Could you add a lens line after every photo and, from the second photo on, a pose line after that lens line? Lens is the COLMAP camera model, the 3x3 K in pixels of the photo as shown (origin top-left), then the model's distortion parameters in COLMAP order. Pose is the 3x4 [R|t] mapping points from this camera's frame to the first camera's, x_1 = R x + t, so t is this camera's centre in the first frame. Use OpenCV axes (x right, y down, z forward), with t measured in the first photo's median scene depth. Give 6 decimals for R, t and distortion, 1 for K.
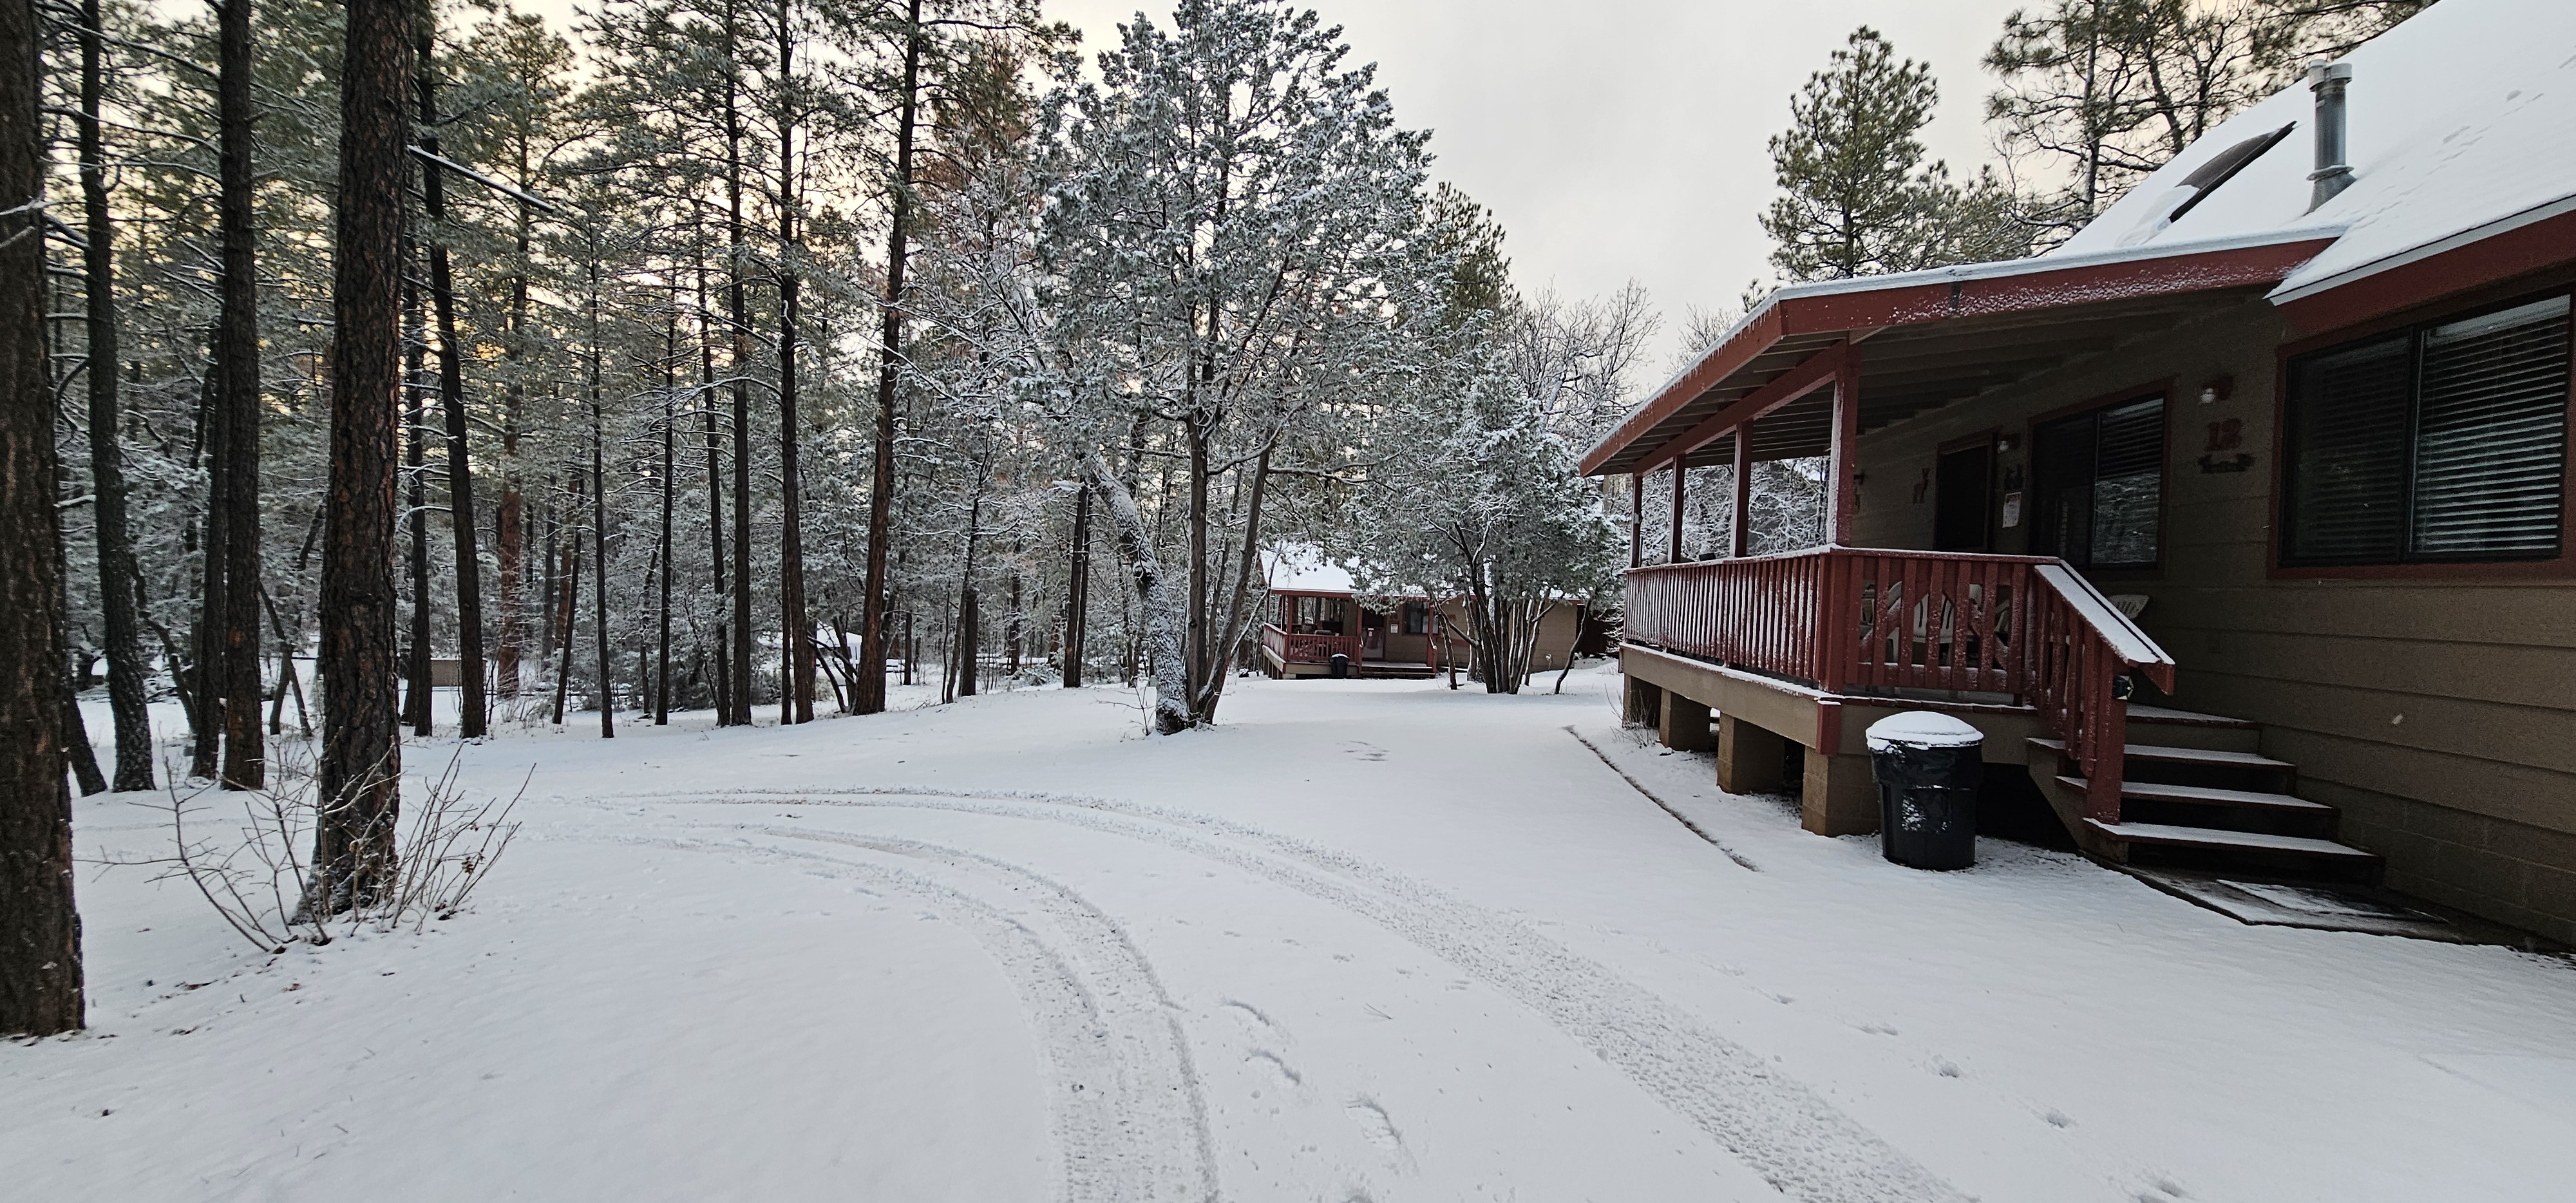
lens RADIAL K [[1033.4, 0, 1288.6], [0, 1033.4, 598.0], [0, 0, 1]] dist [-0.002839, -0.000224]
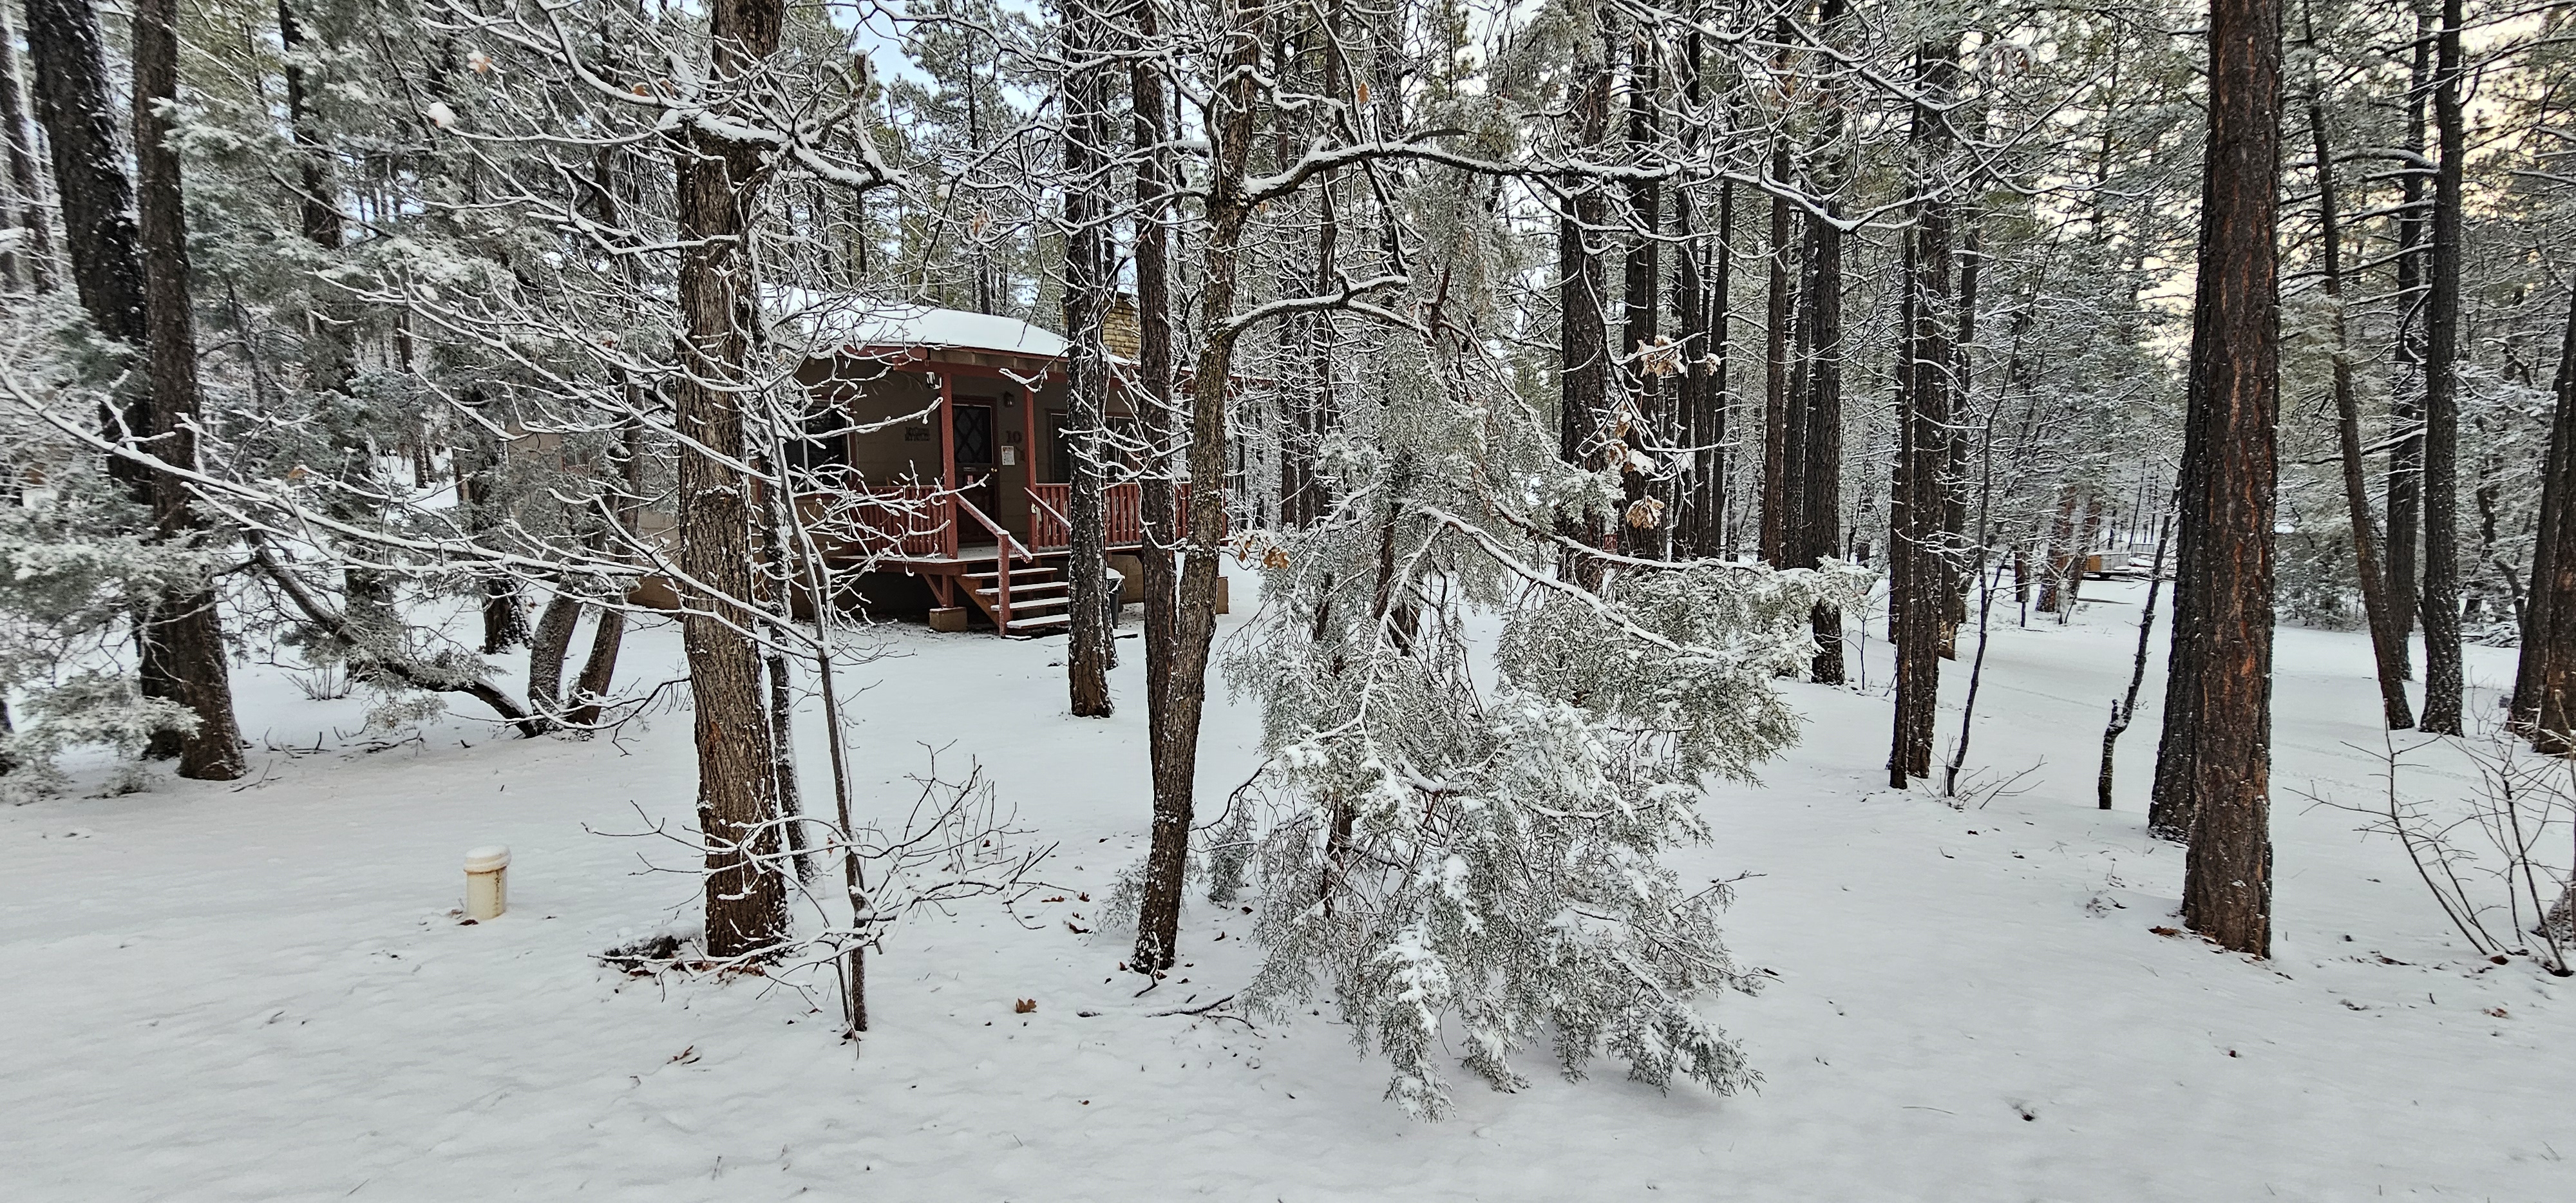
lens RADIAL K [[1033.4, 0, 1288.2], [0, 1033.4, 604.3], [0, 0, 1]] dist [-0.002839, -0.000224]
pose [[-0.138967, 0.066521, -0.988060, -0.084842], [-0.003581, 0.997701, 0.067673, 0.015735], [0.990291, 0.012943, -0.138409, 0.205920]]
